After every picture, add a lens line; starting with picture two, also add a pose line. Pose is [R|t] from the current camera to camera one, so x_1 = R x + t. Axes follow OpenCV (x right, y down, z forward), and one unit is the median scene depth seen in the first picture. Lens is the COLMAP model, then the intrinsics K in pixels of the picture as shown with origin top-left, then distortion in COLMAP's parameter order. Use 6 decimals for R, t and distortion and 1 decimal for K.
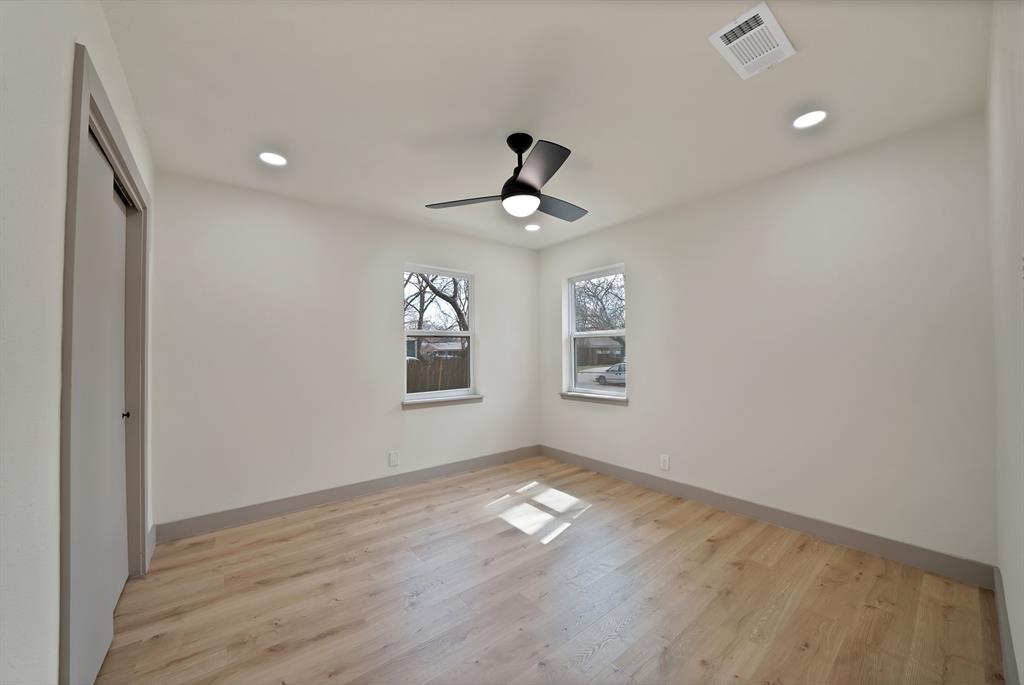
lens RADIAL K [[376.3, 0, 512.0], [0, 376.3, 342.5], [0, 0, 1]] dist [-0.018811, 0.000139]
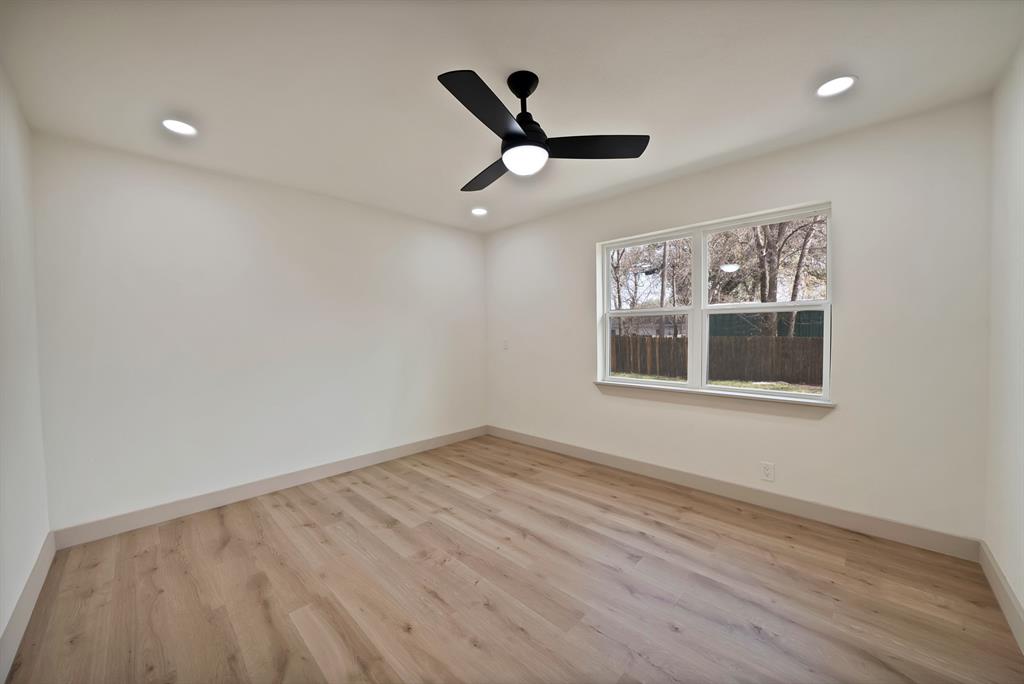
lens RADIAL K [[376.3, 0, 512.0], [0, 376.3, 342.0], [0, 0, 1]] dist [-0.018811, 0.000139]
pose [[0.990064, 0.000414, 0.140616, -0.147984], [-0.007115, 0.998862, 0.047154, 0.005327], [-0.140437, -0.047686, 0.988941, 0.179443]]
